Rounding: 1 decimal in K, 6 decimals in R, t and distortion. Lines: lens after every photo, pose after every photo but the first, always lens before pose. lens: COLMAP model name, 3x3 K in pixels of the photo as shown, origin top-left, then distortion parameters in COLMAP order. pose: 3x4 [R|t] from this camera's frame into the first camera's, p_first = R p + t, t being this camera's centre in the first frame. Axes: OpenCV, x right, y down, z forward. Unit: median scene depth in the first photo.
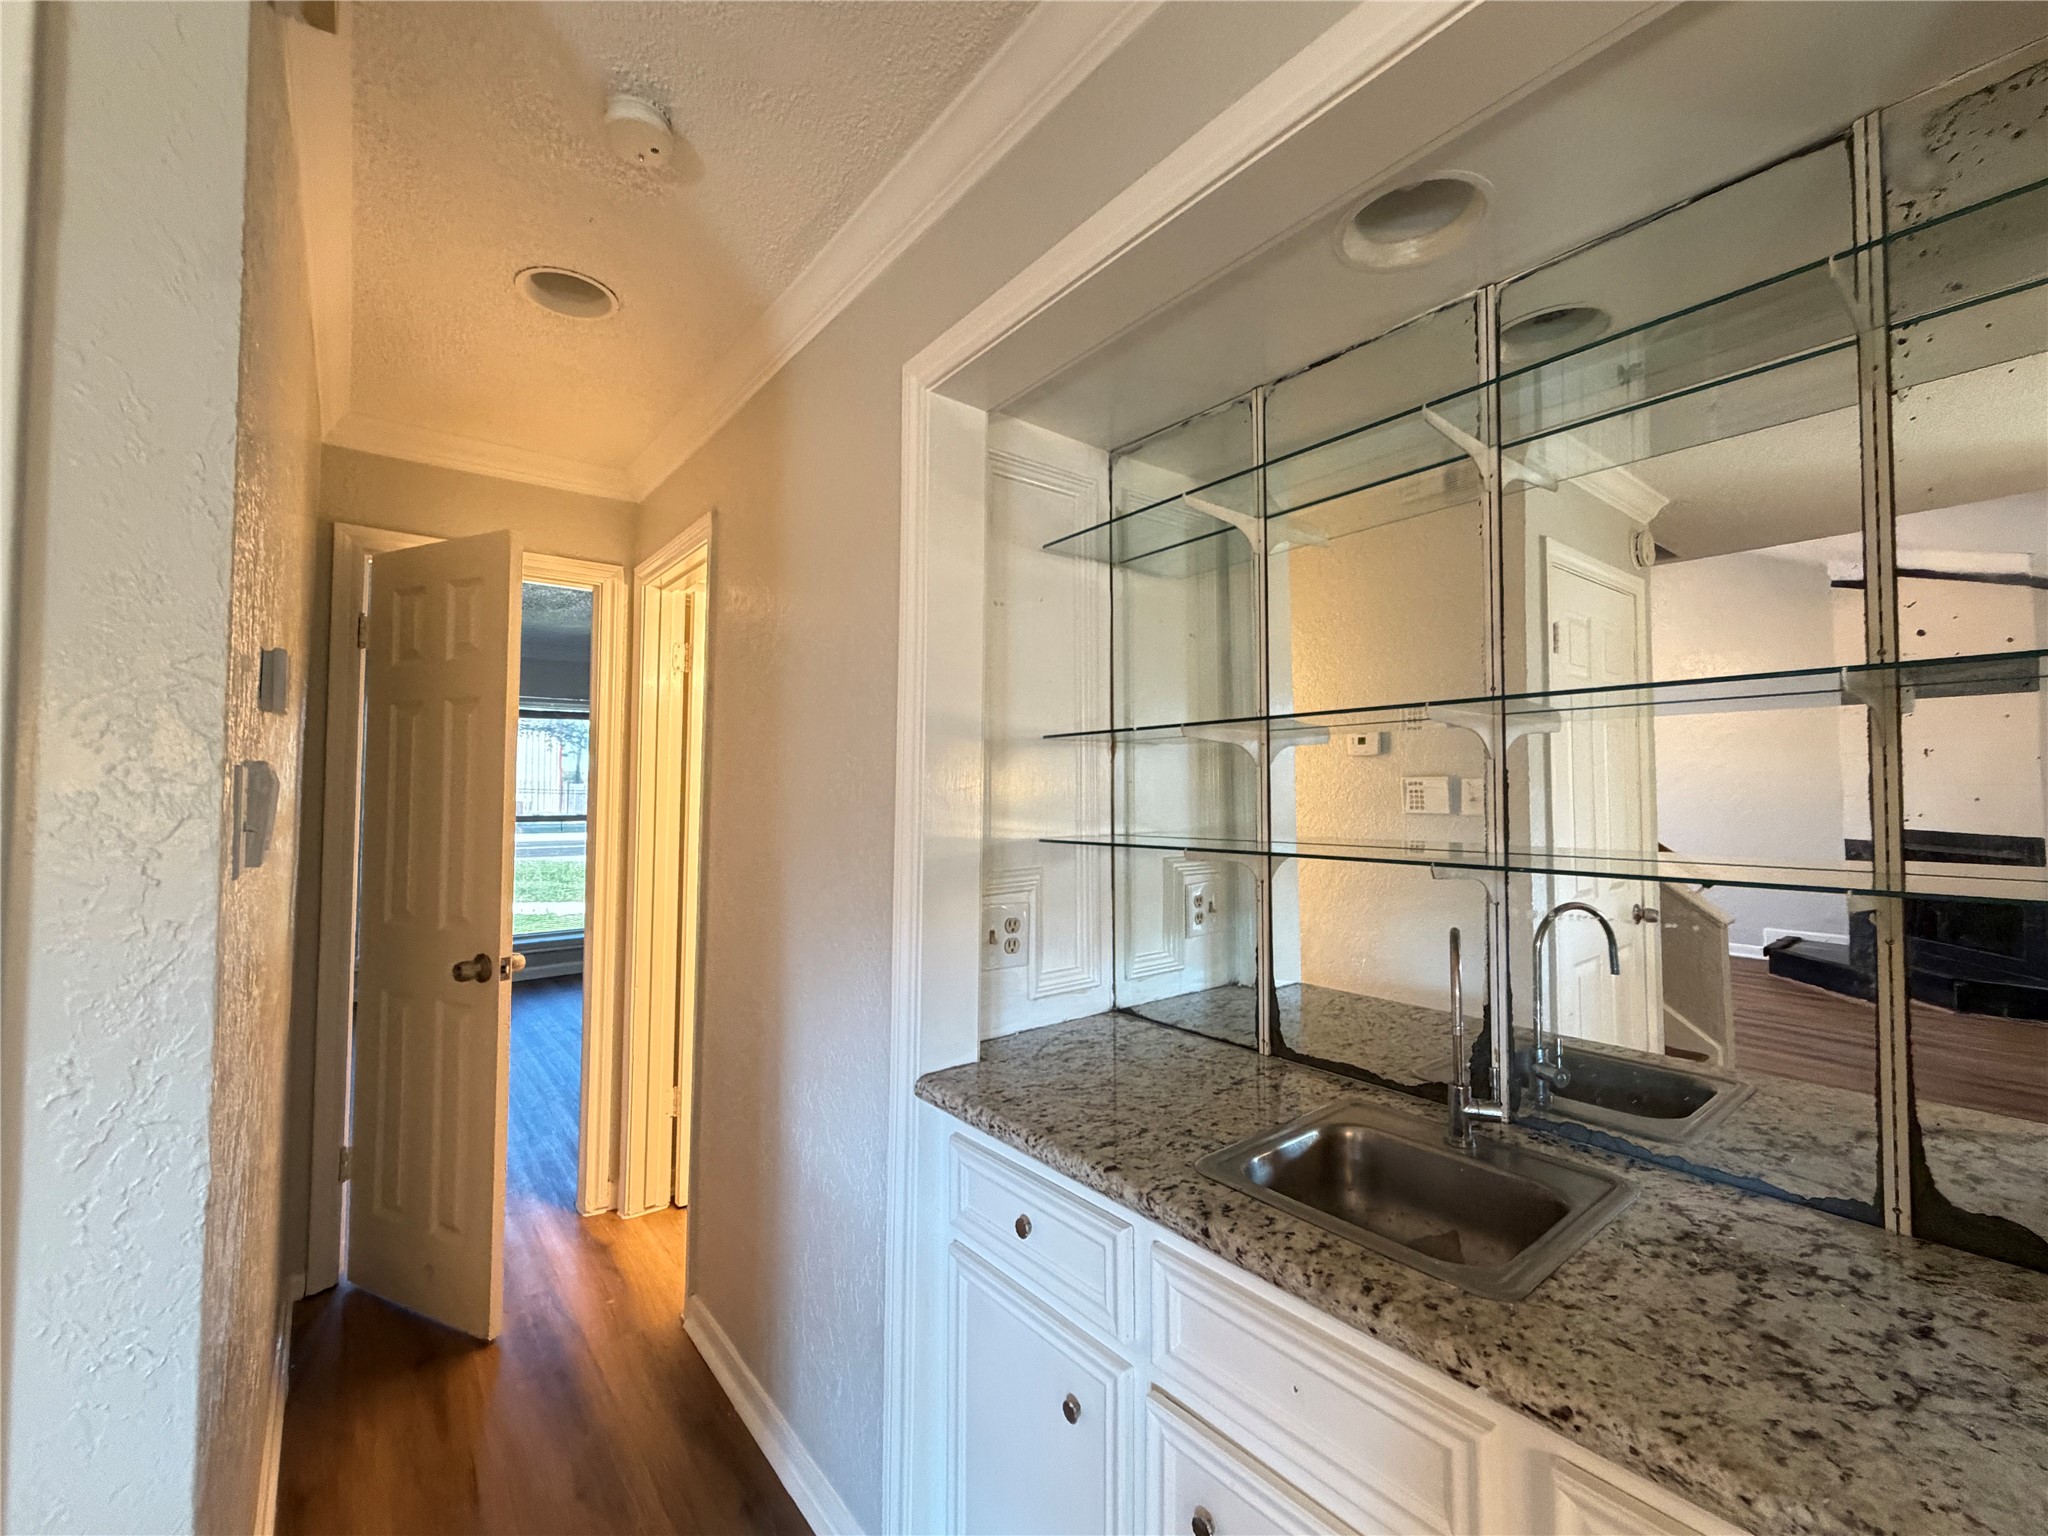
lens RADIAL K [[850.1, 0, 1019.6], [0, 850.1, 756.4], [0, 0, 1]] dist [-0.002481, 0.000247]
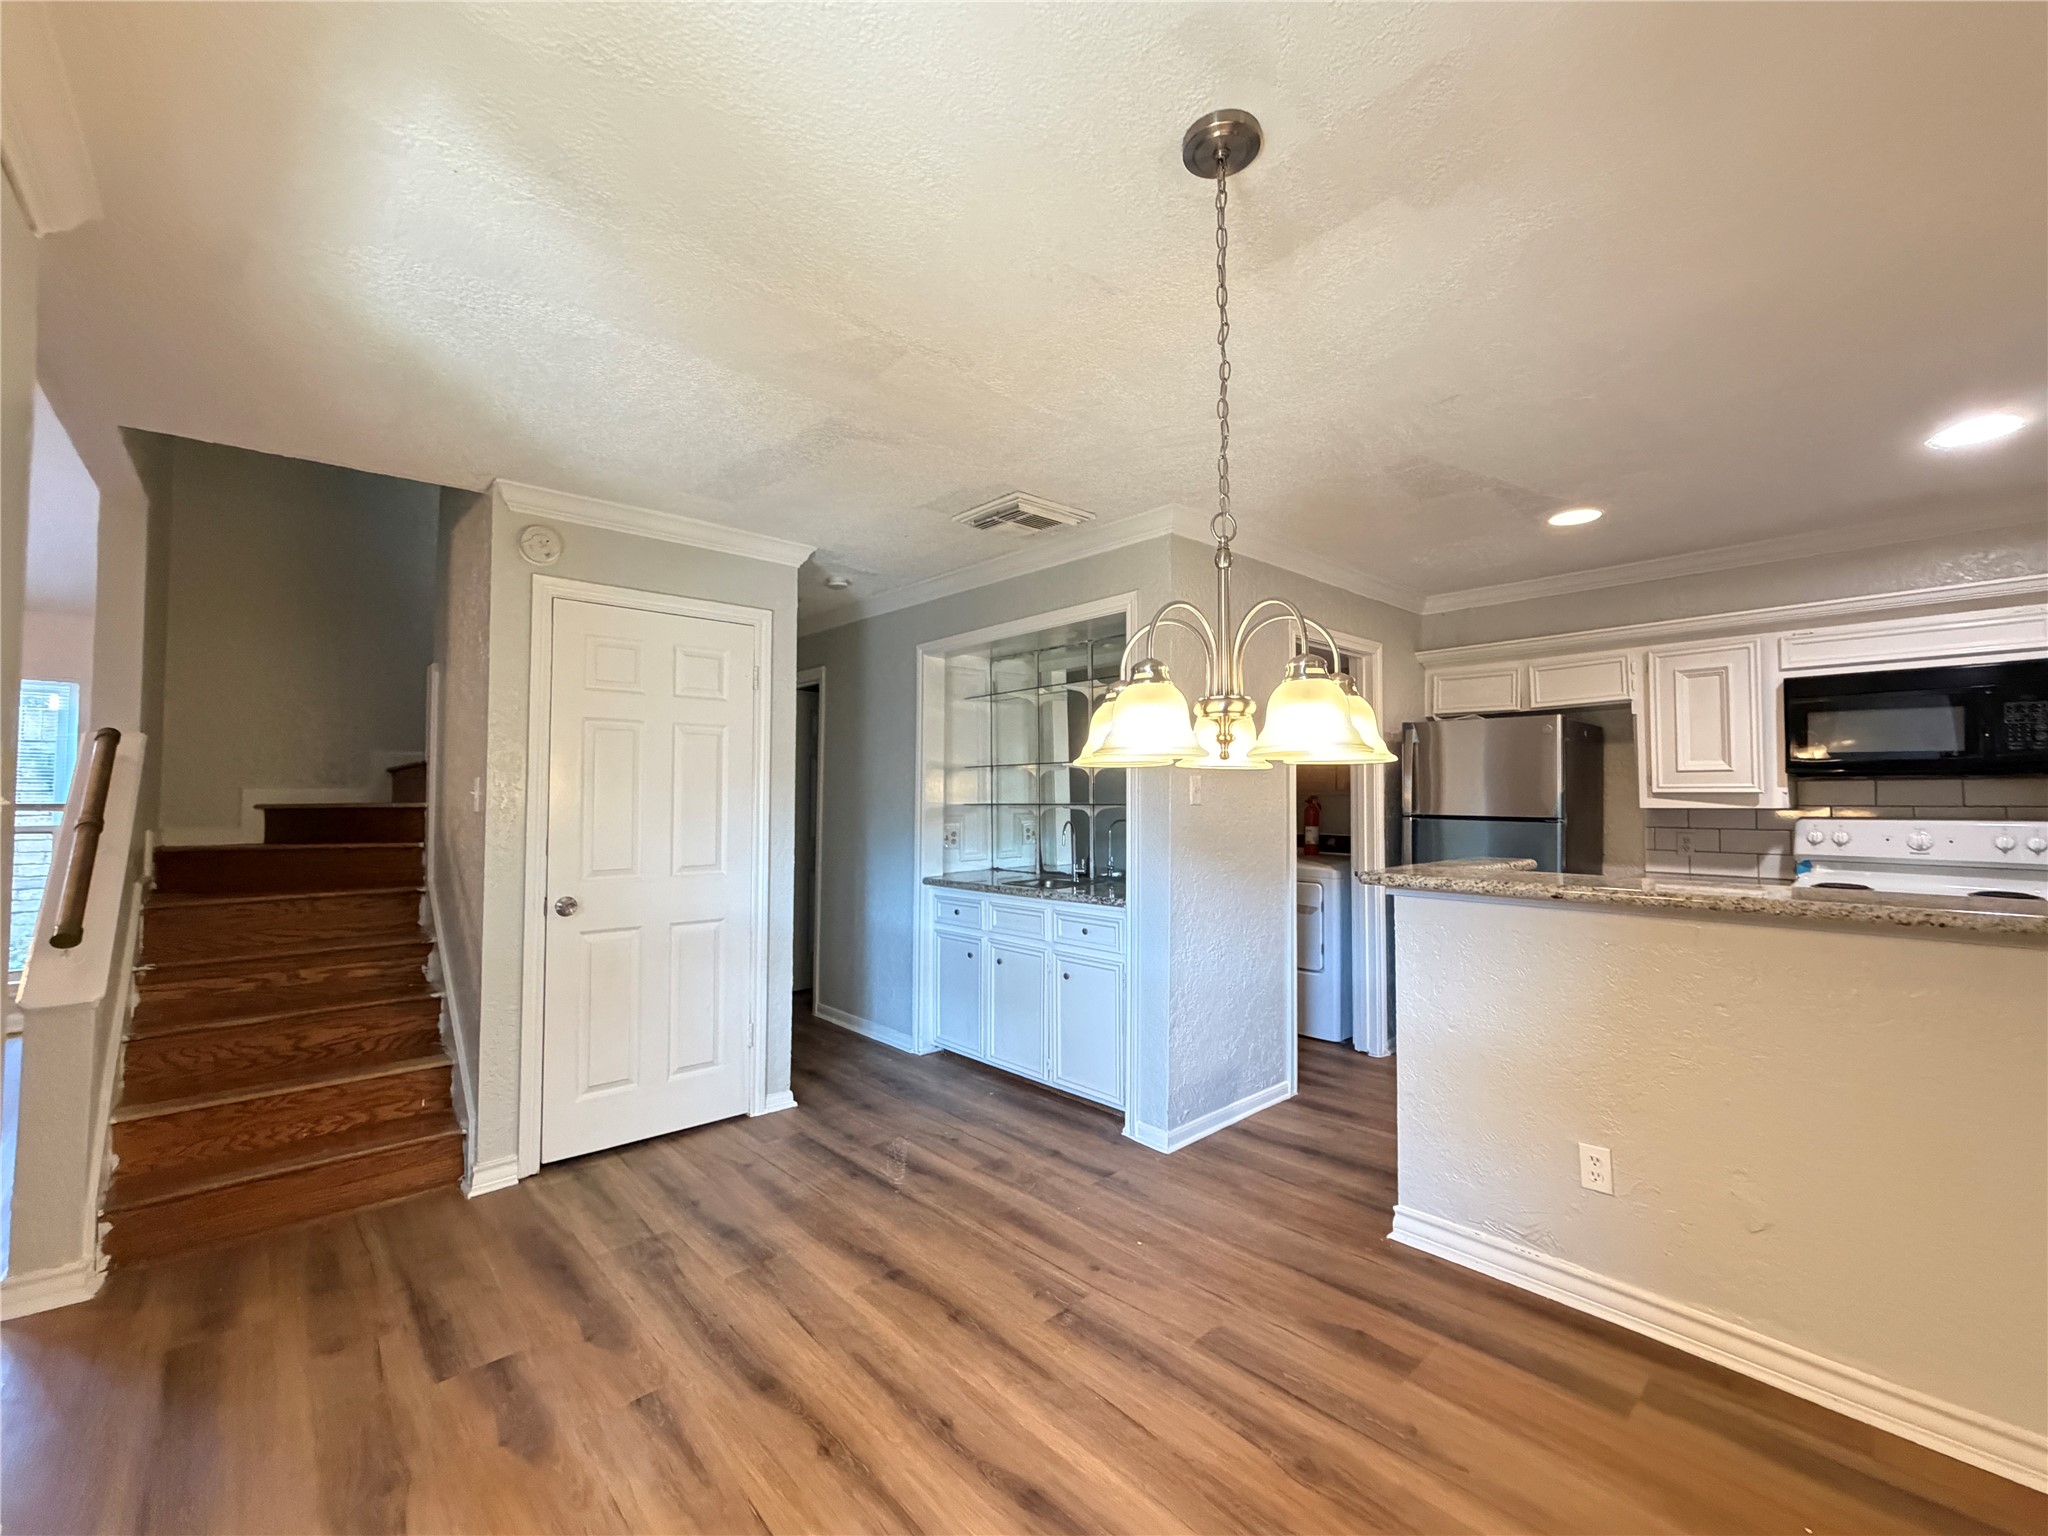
lens RADIAL K [[850.1, 0, 1022.8], [0, 850.1, 773.4], [0, 0, 1]] dist [-0.002481, 0.000247]
pose [[0.997983, 0.001376, 0.063462, 0.039046], [-0.002284, 0.999896, 0.014225, -0.042749], [-0.063436, -0.014341, 0.997883, -1.786649]]
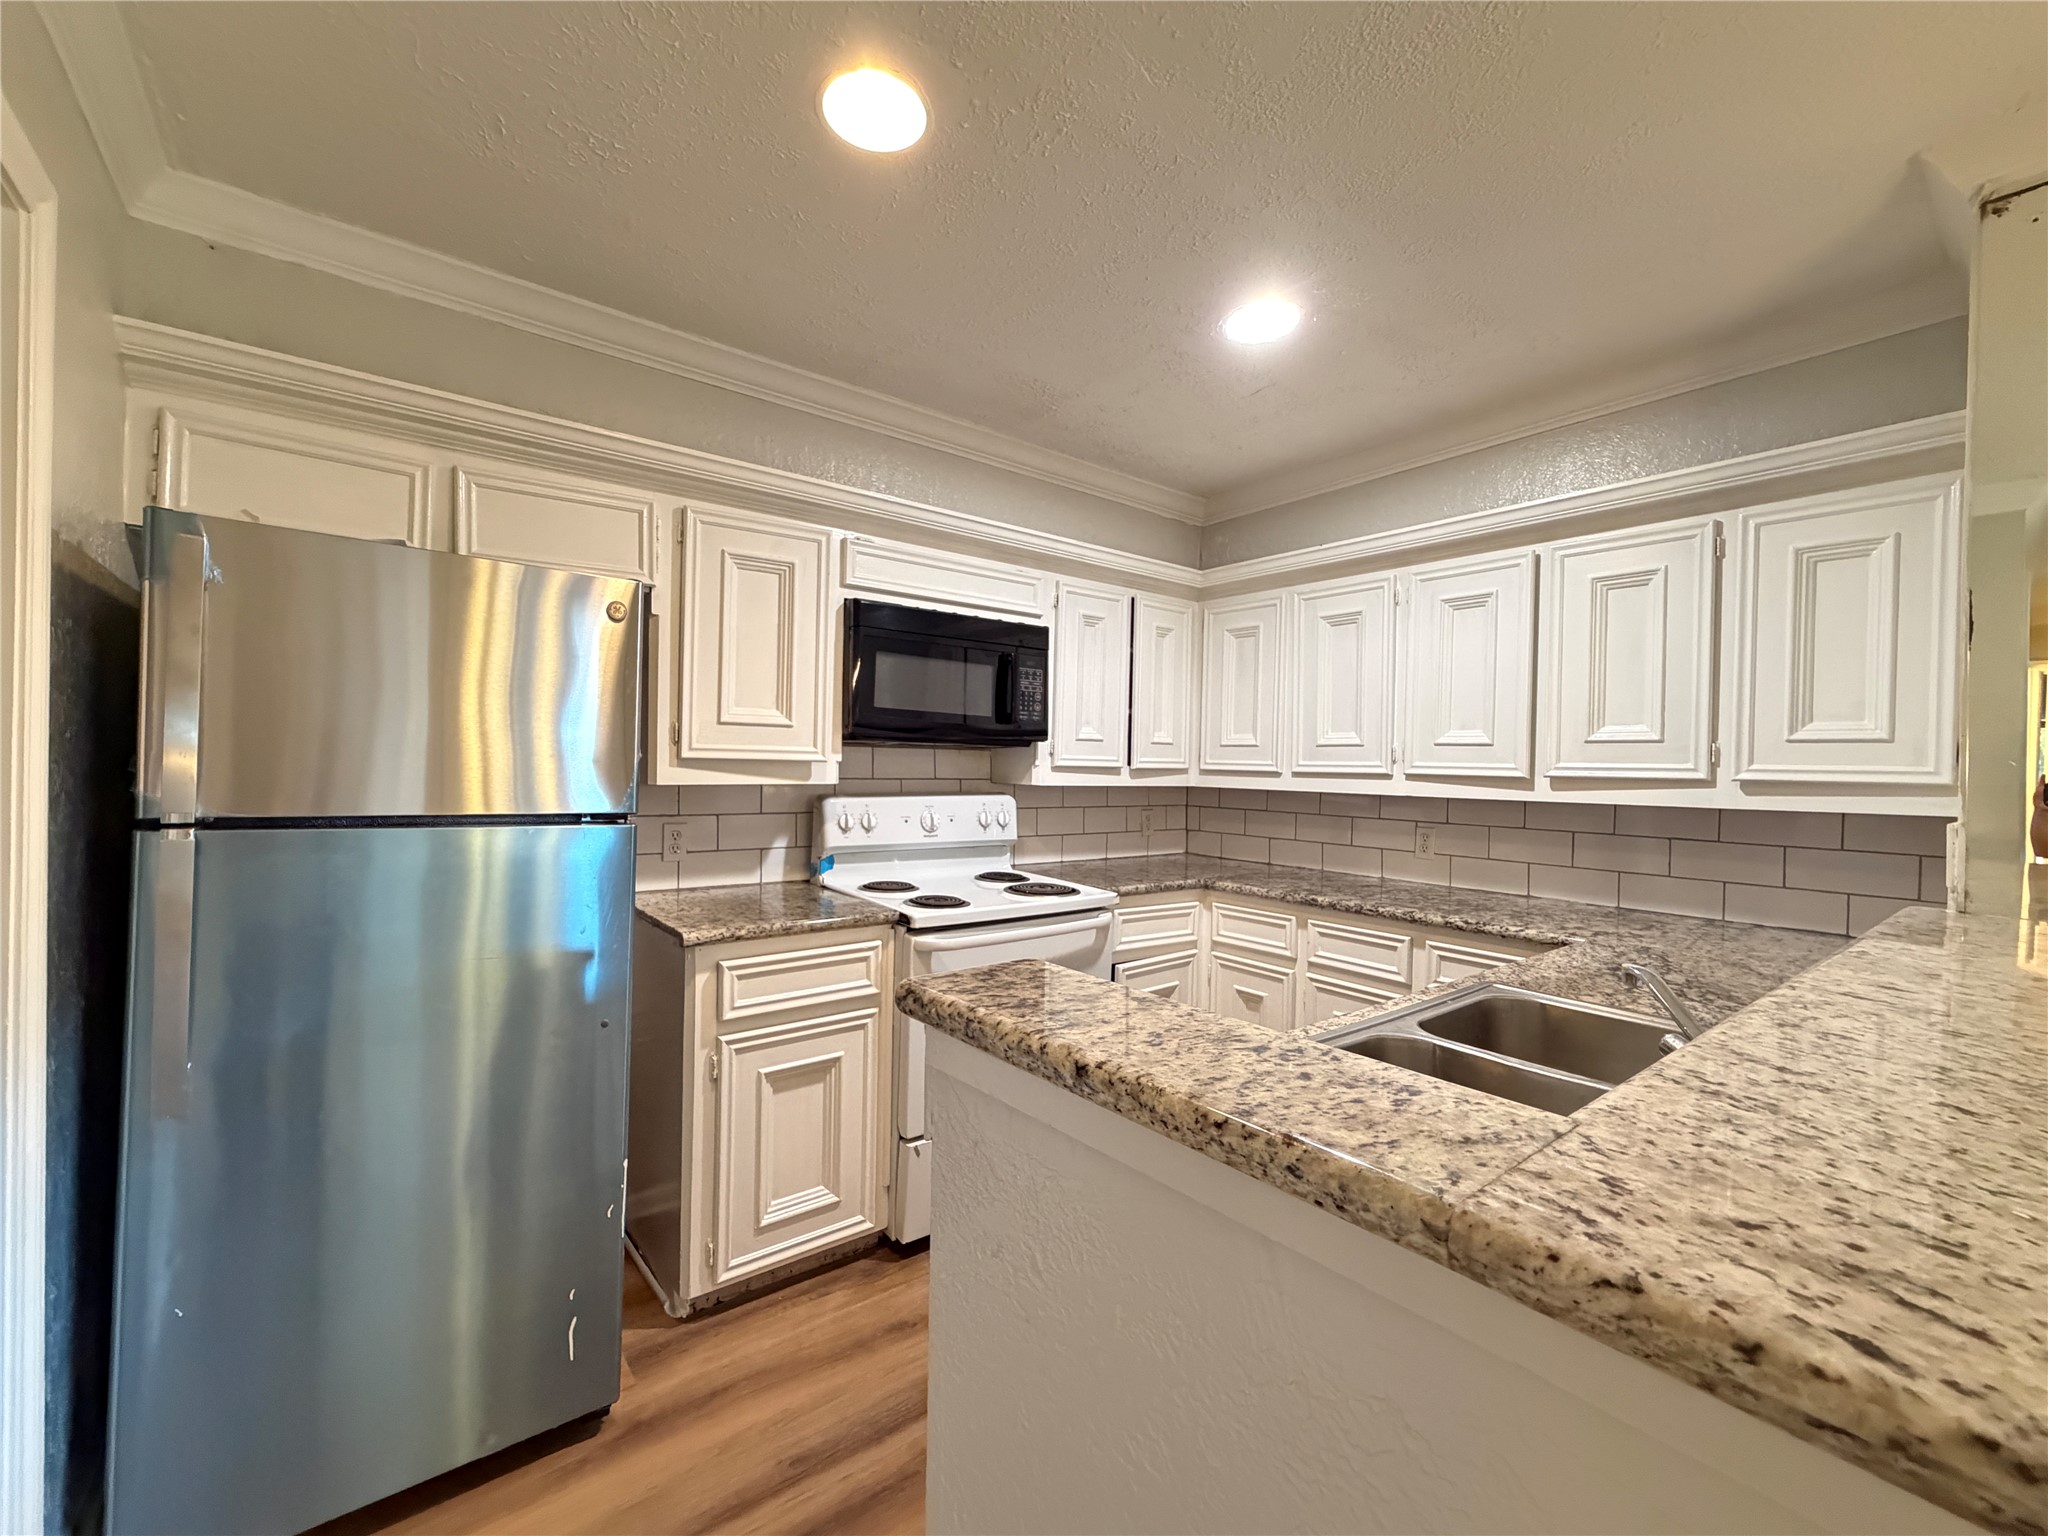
lens RADIAL K [[850.1, 0, 1024.0], [0, 850.1, 774.9], [0, 0, 1]] dist [-0.002481, 0.000247]
pose [[0.011330, -0.010378, 0.999882, 0.609538], [-0.057035, 0.998311, 0.011008, 0.021428], [-0.998308, -0.057153, 0.010719, -0.077424]]
